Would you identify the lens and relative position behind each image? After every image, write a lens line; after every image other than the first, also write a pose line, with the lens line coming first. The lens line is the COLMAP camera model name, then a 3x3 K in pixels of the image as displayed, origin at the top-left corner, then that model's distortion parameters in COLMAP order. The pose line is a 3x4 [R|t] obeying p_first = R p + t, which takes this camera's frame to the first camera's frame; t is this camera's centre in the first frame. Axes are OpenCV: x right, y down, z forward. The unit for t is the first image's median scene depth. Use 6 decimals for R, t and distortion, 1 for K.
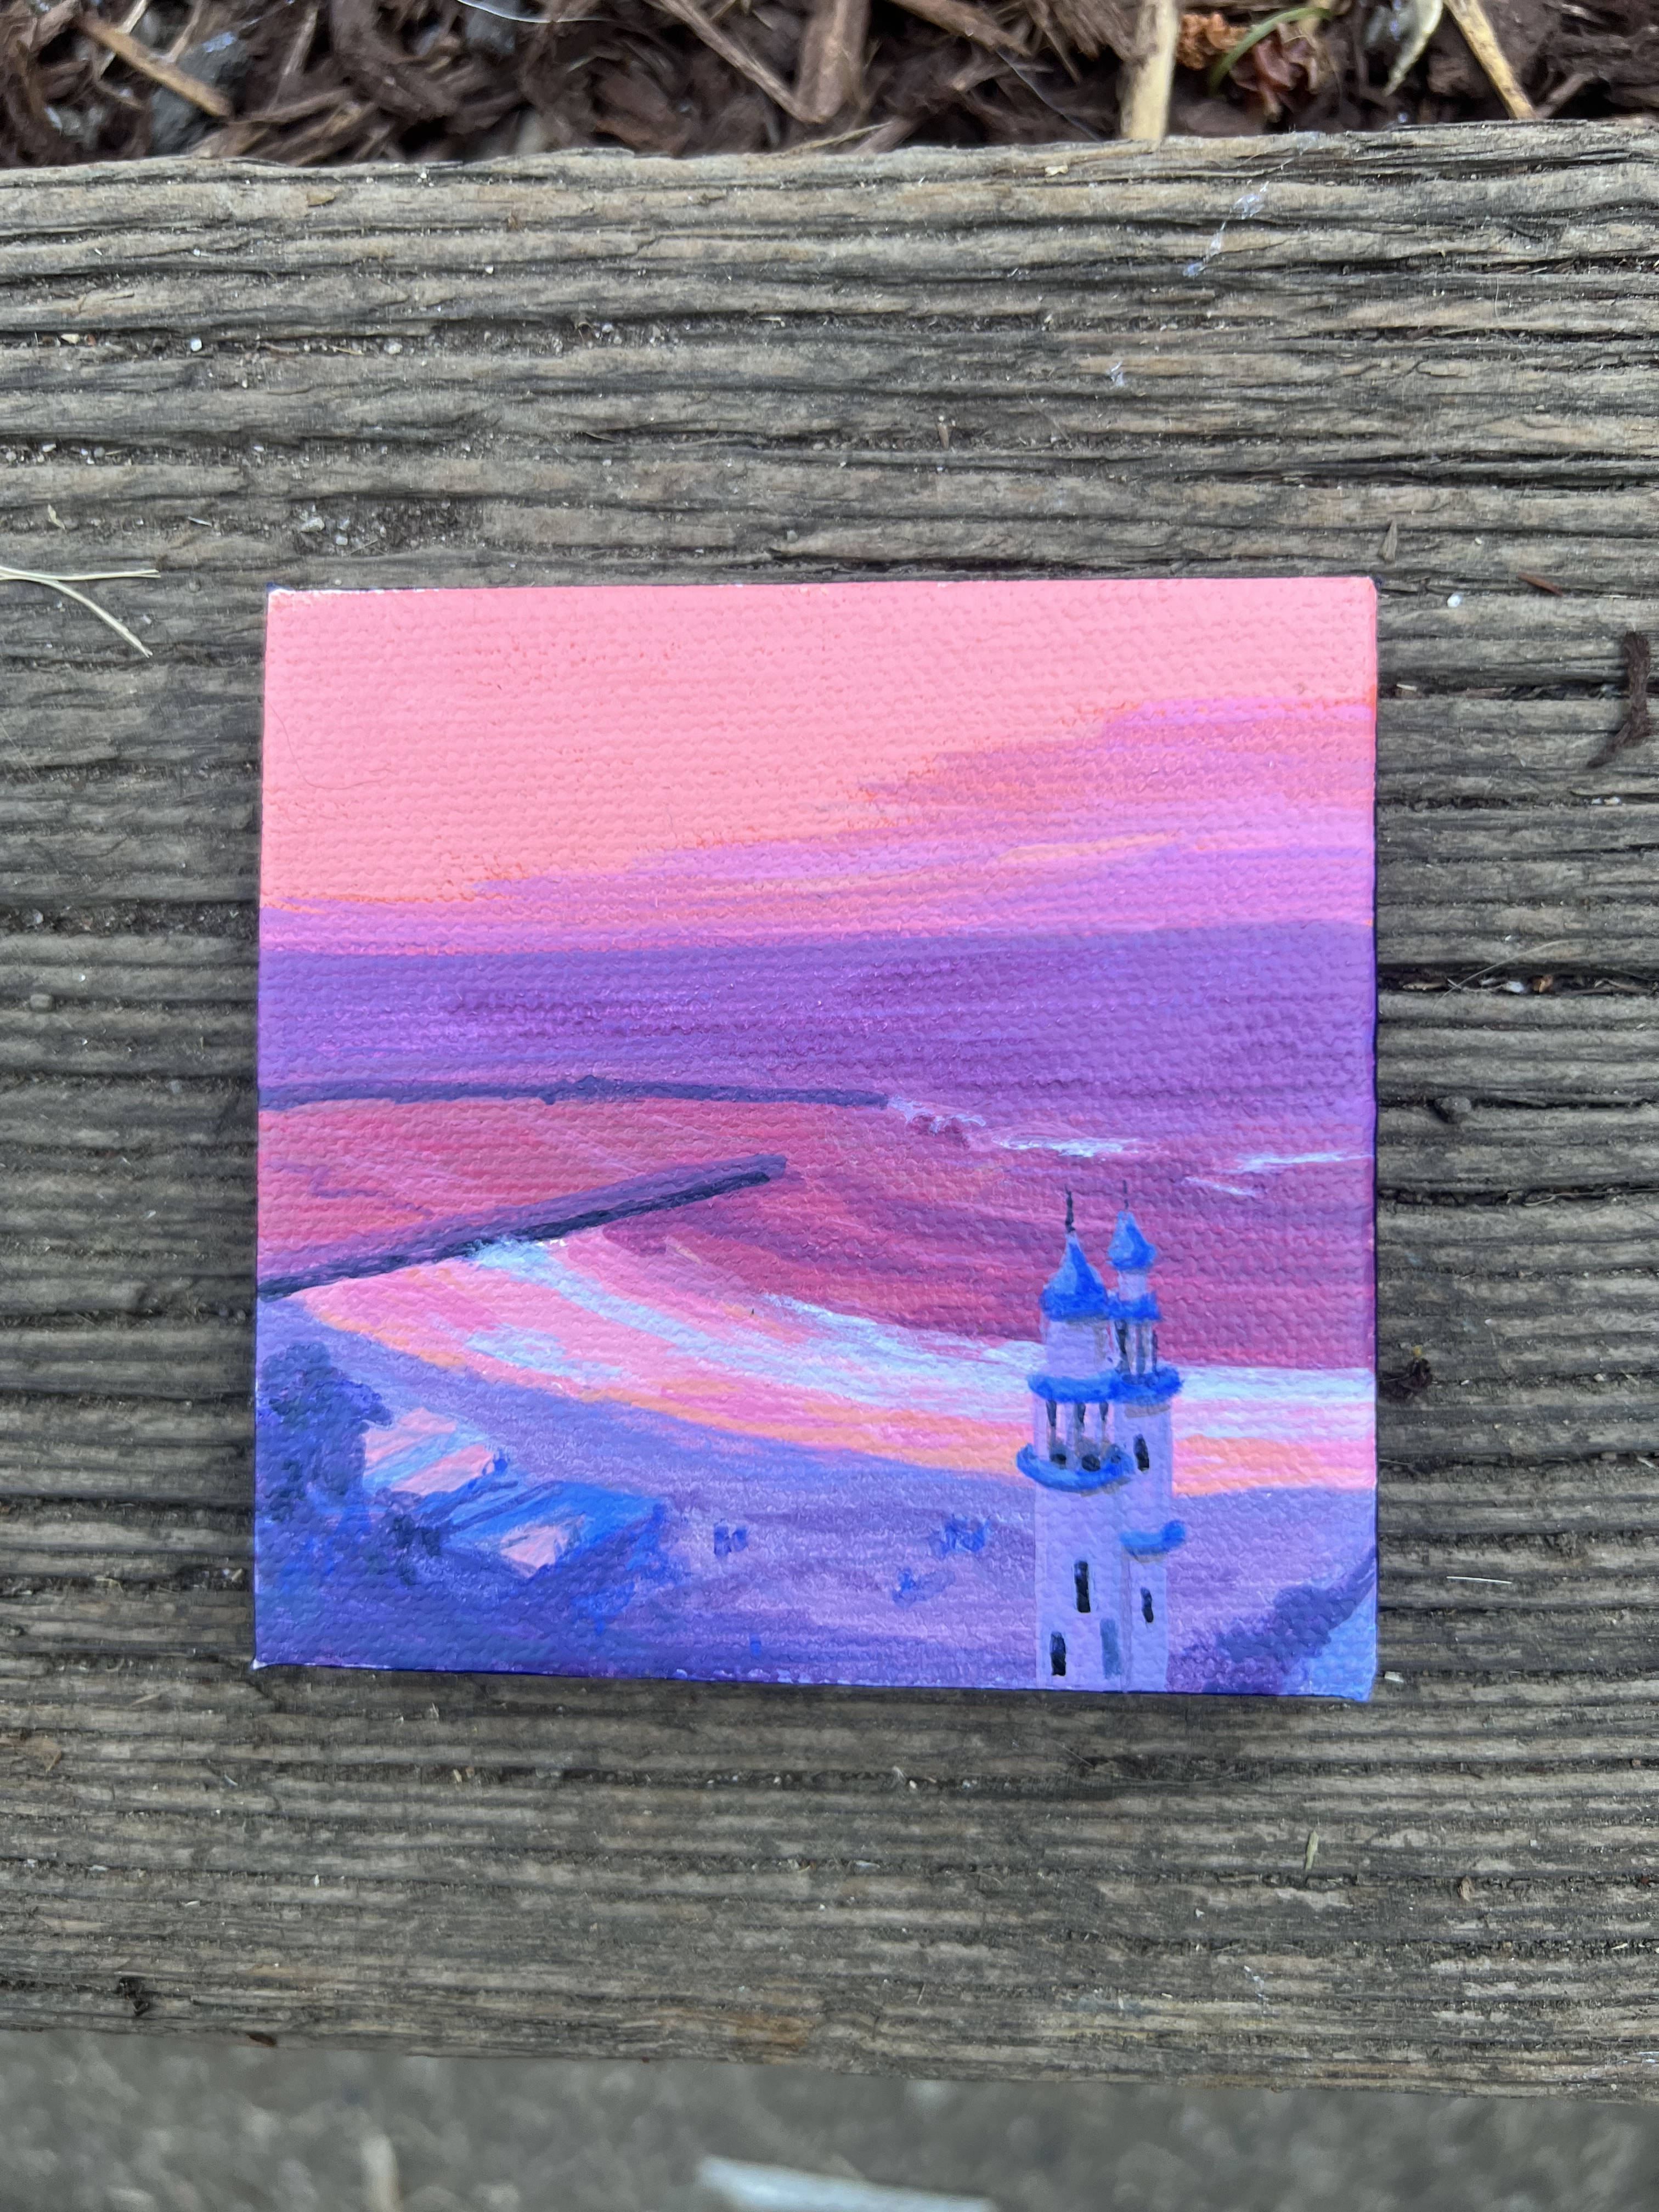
lens RADIAL K [[1681.1, 0, 833.8], [0, 1681.1, 1102.5], [0, 0, 1]] dist [-0.001270, -0.035120]
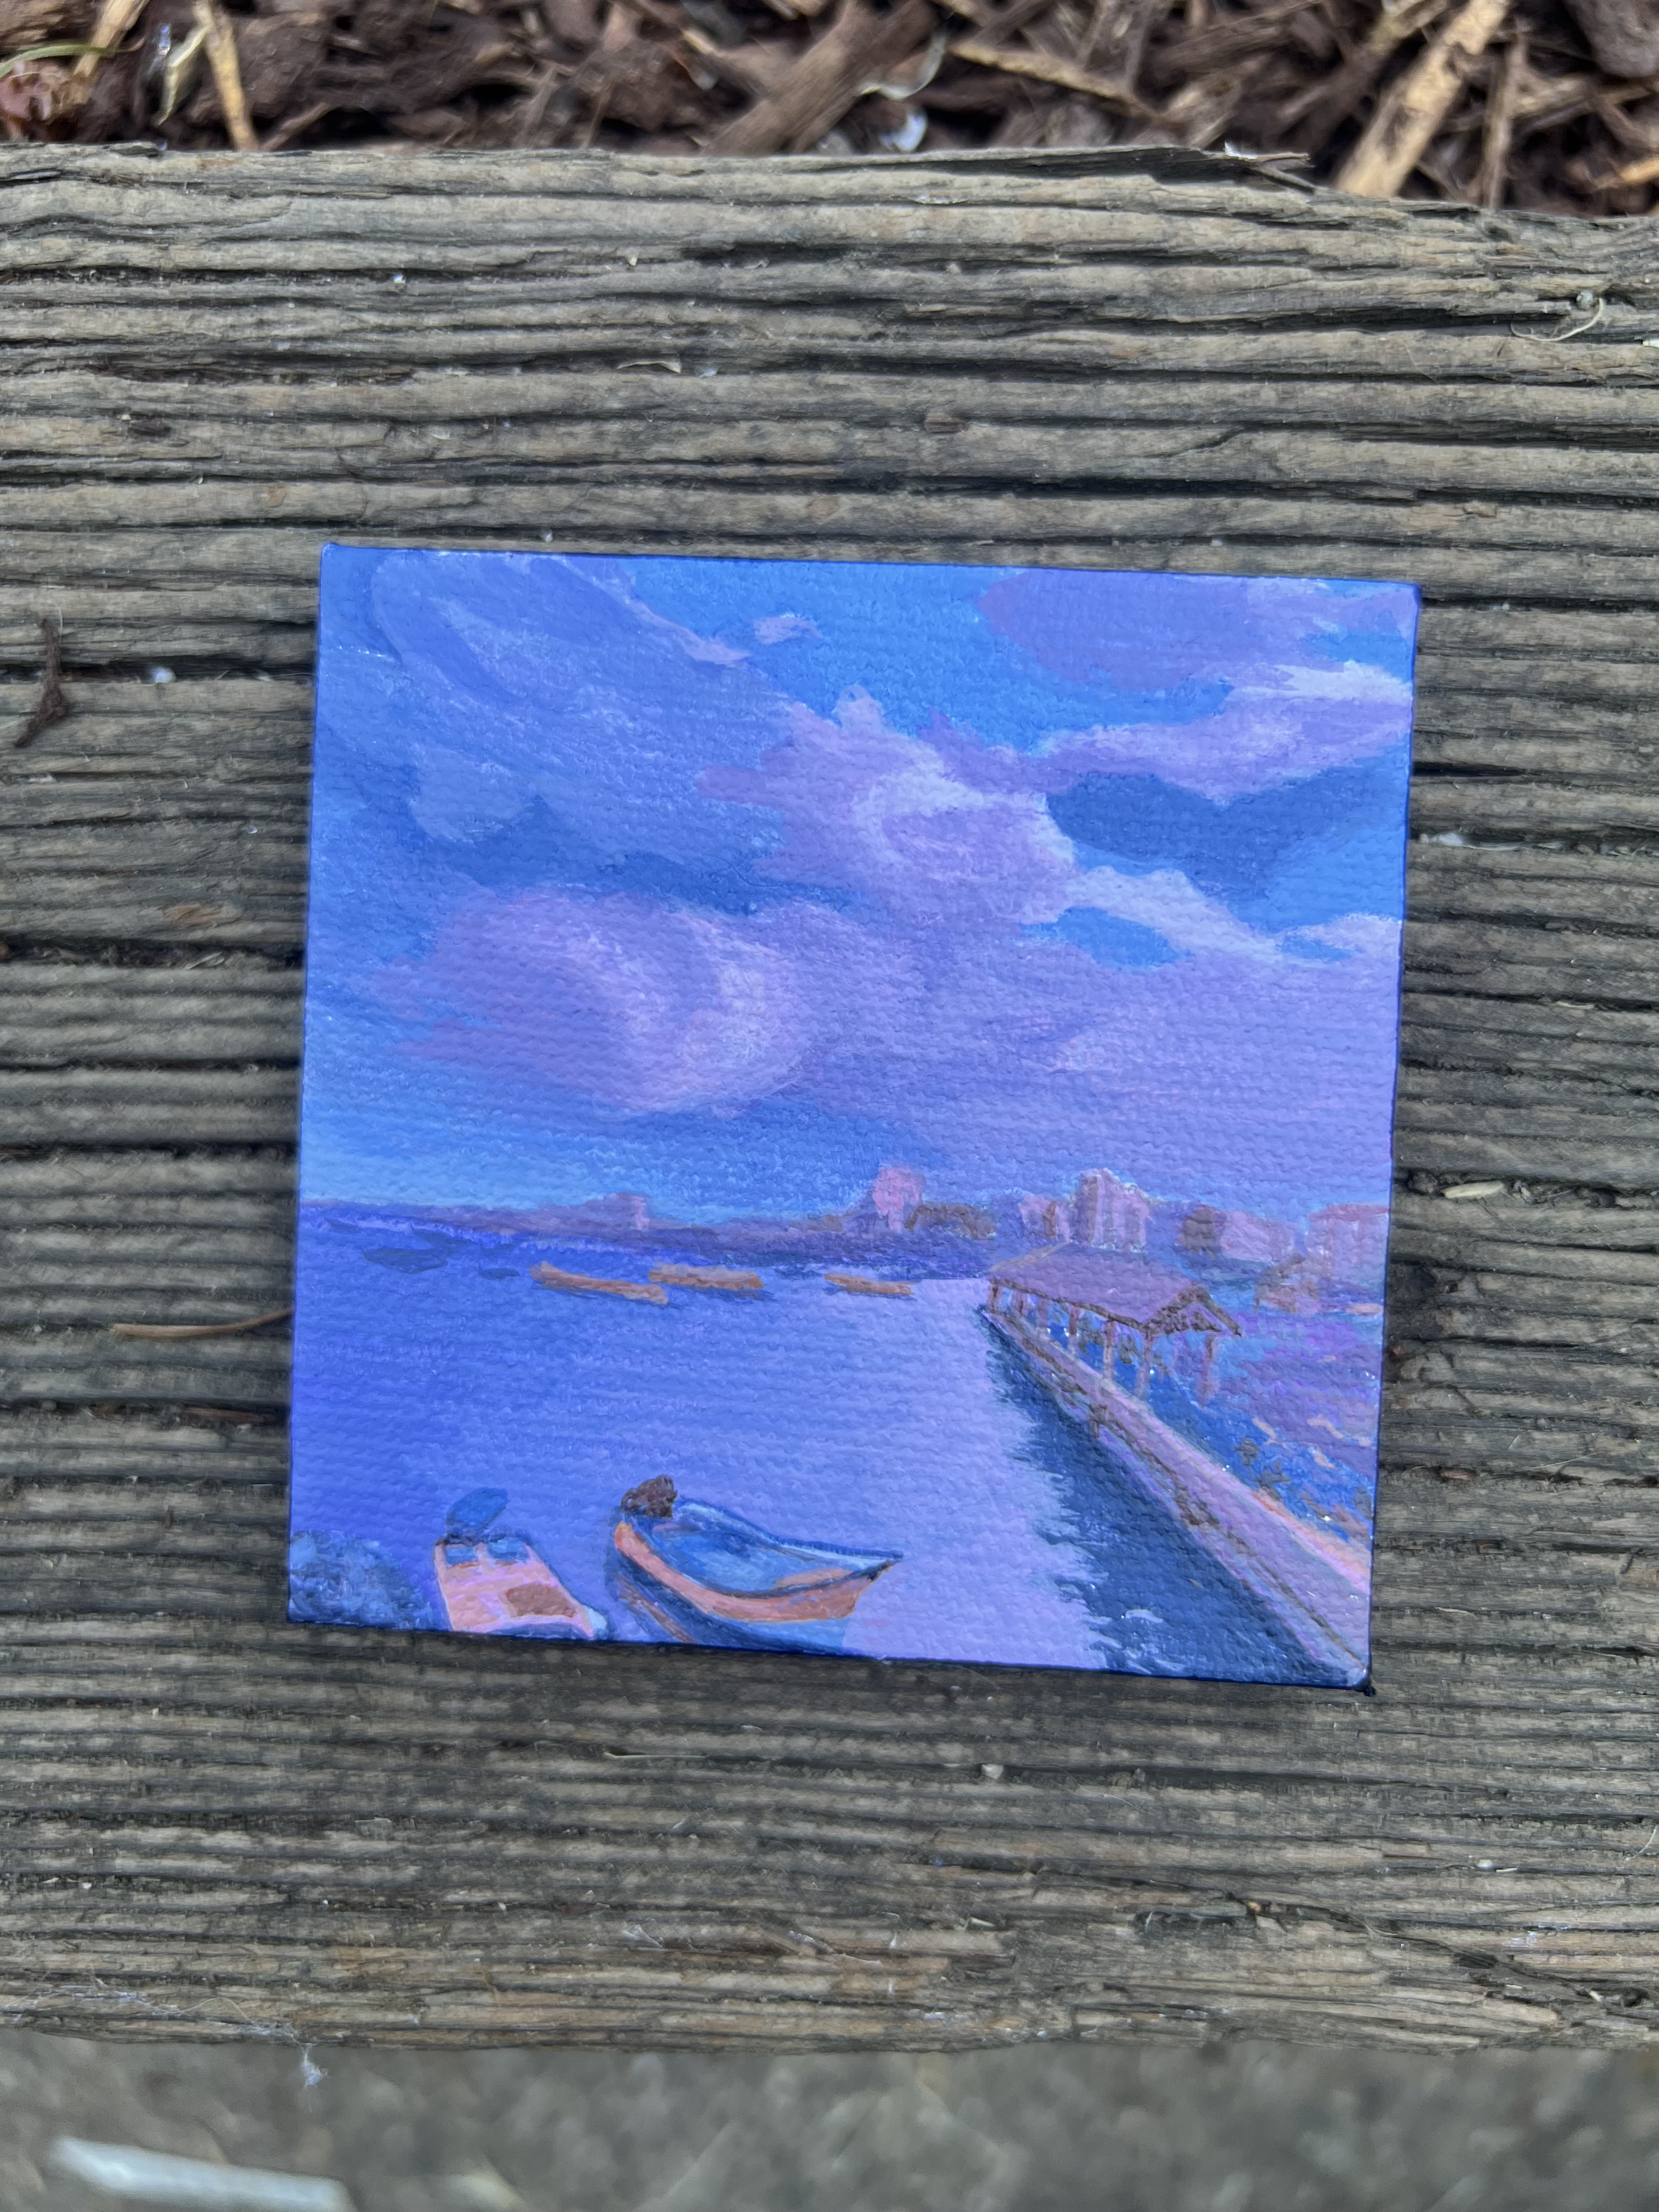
lens RADIAL K [[1681.1, 0, 833.1], [0, 1681.1, 1110.0], [0, 0, 1]] dist [-0.001270, -0.035120]
pose [[0.999790, 0.011950, 0.016664, 0.942381], [-0.011549, 0.999647, -0.023947, 0.047479], [-0.016944, 0.023750, 0.999574, -0.055989]]
